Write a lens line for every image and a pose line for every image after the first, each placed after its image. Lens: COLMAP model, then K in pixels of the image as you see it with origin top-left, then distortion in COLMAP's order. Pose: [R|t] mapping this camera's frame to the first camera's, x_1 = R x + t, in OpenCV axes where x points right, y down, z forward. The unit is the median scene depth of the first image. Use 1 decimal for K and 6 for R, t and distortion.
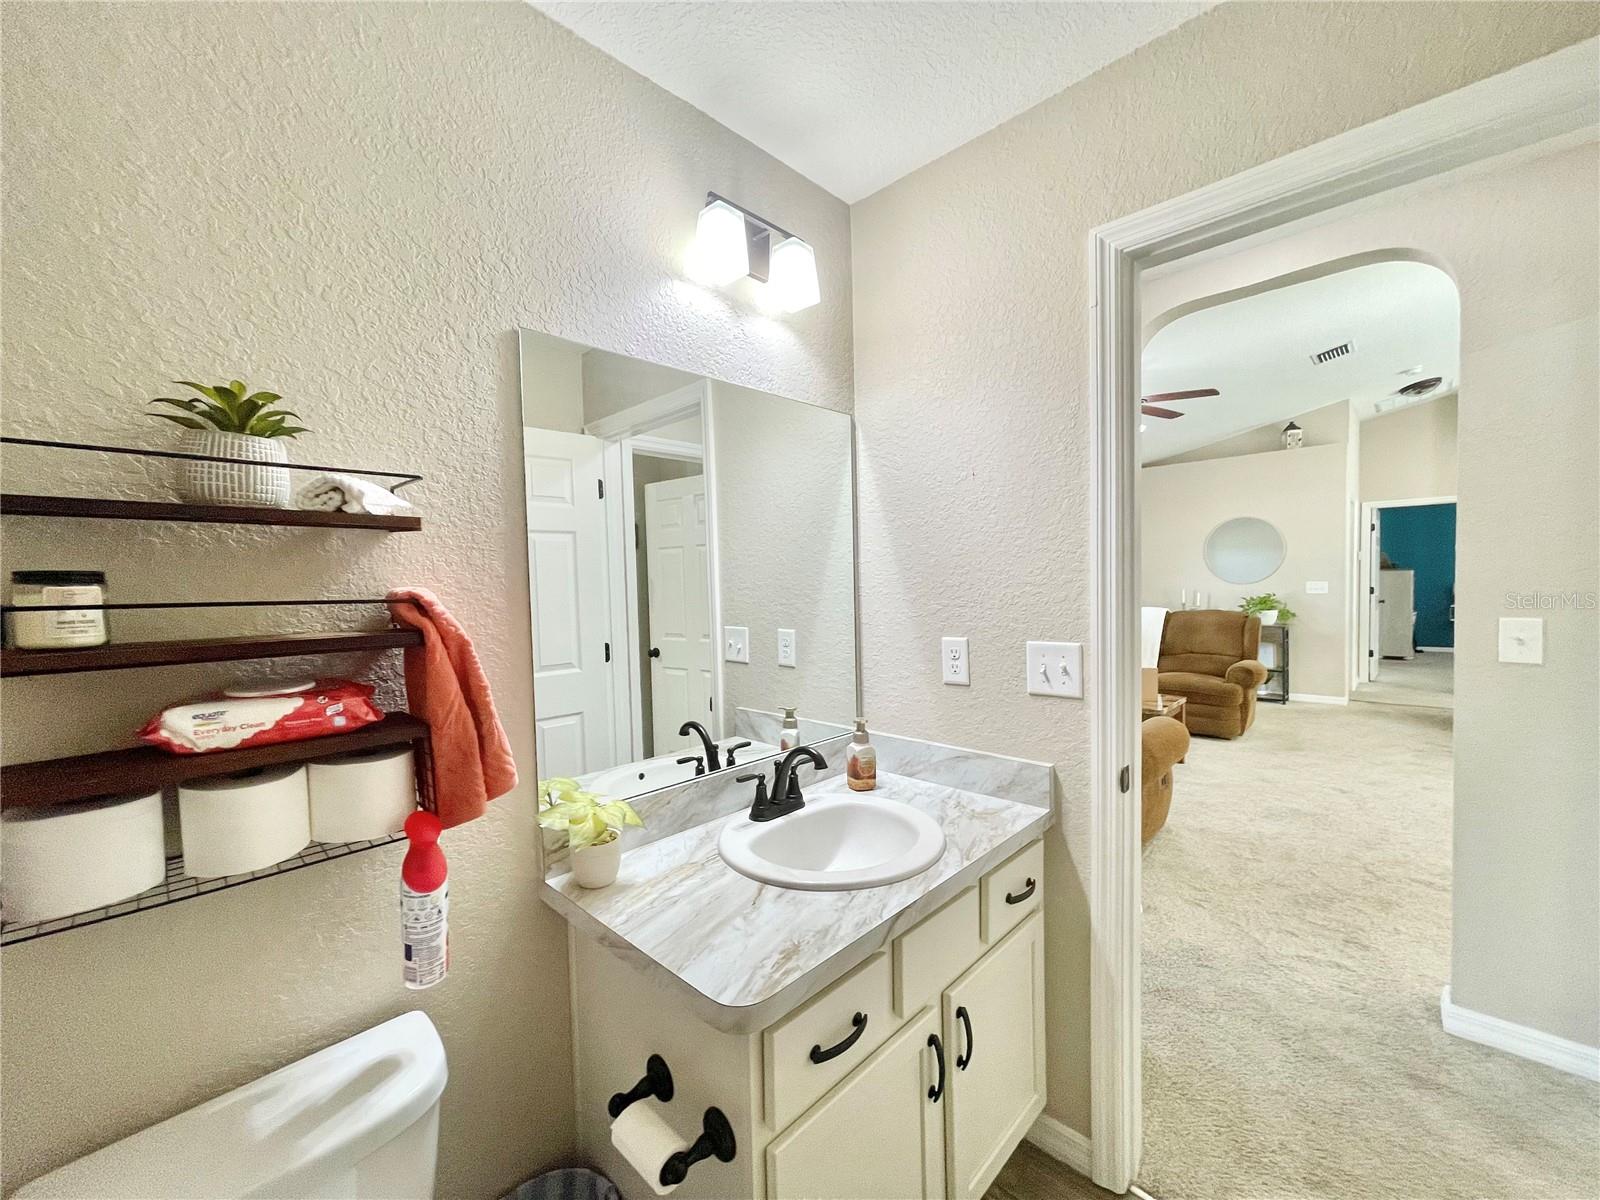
lens RADIAL K [[646.6, 0, 780.0], [0, 646.6, 605.1], [0, 0, 1]] dist [-0.000232, 0.000225]
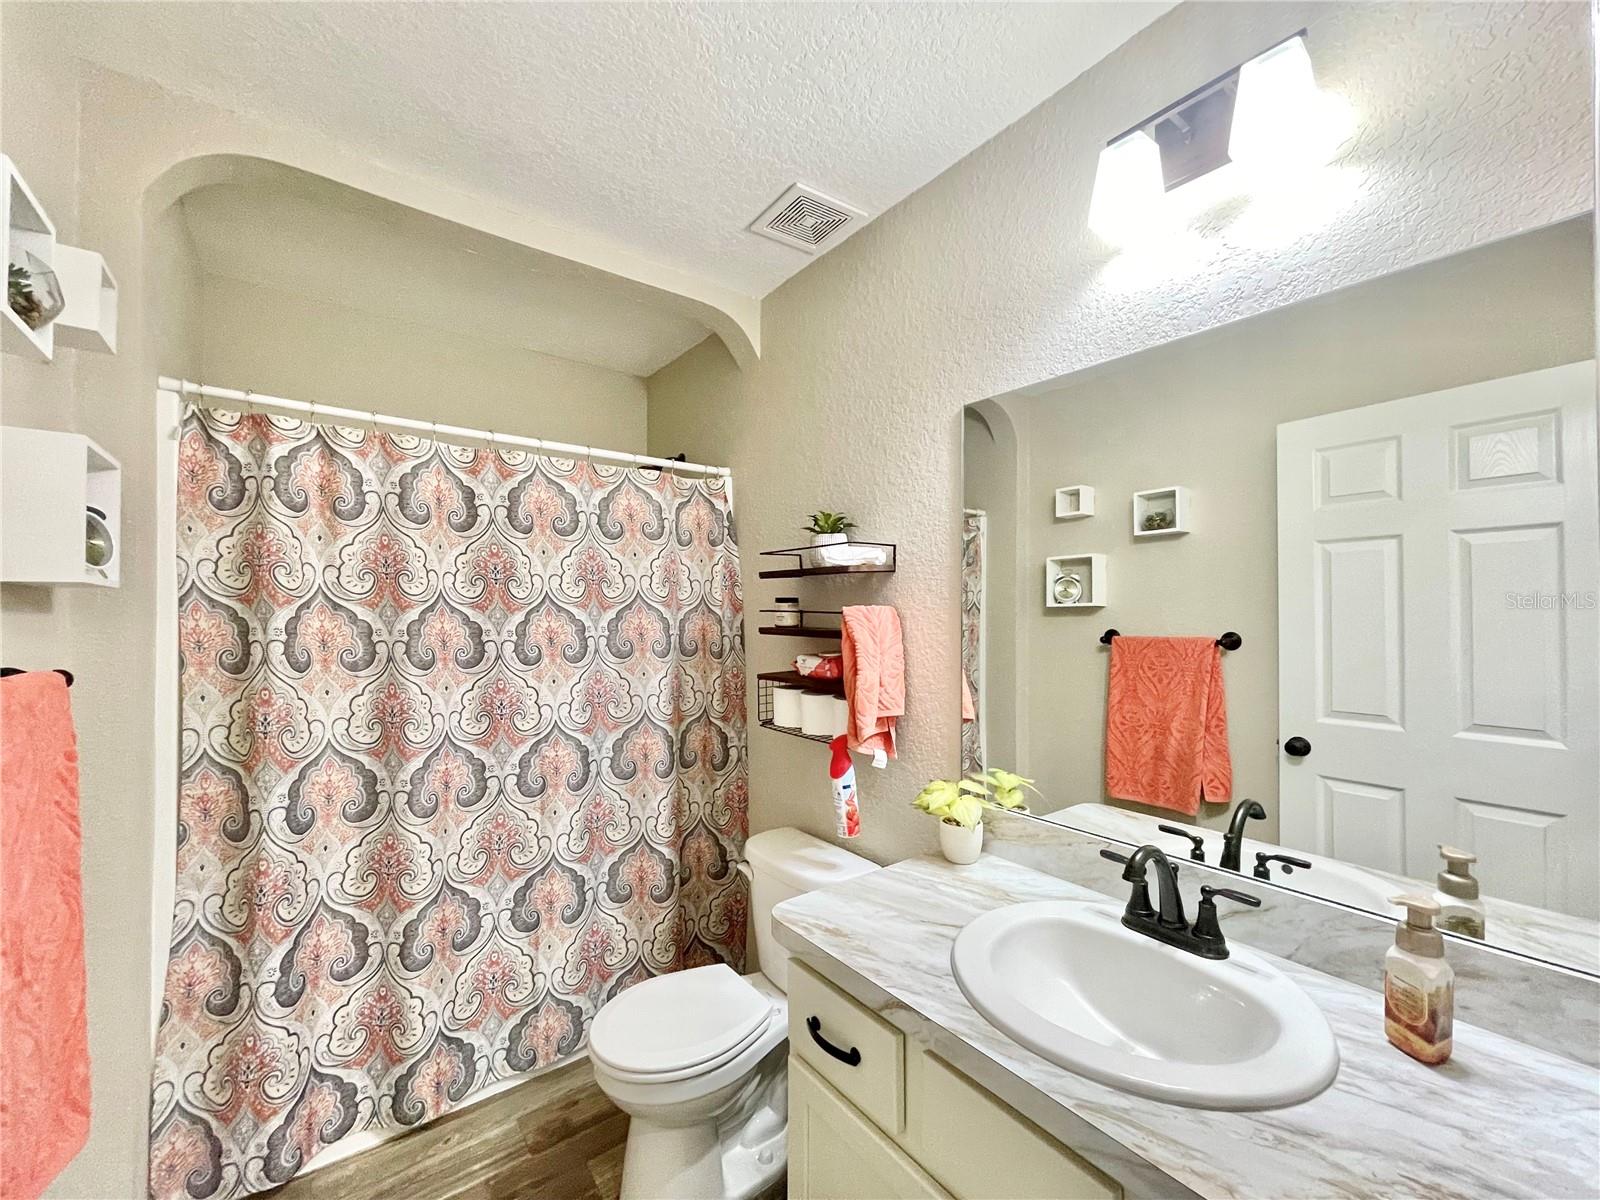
lens RADIAL K [[635.0, 0, 802.9], [0, 635.0, 603.7], [0, 0, 1]] dist [-0.000459, -0.000302]
pose [[-0.130718, 0.006771, -0.991396, 0.778906], [-0.037833, 0.999214, 0.011813, -0.032327], [0.990697, 0.039052, -0.130359, 0.743711]]
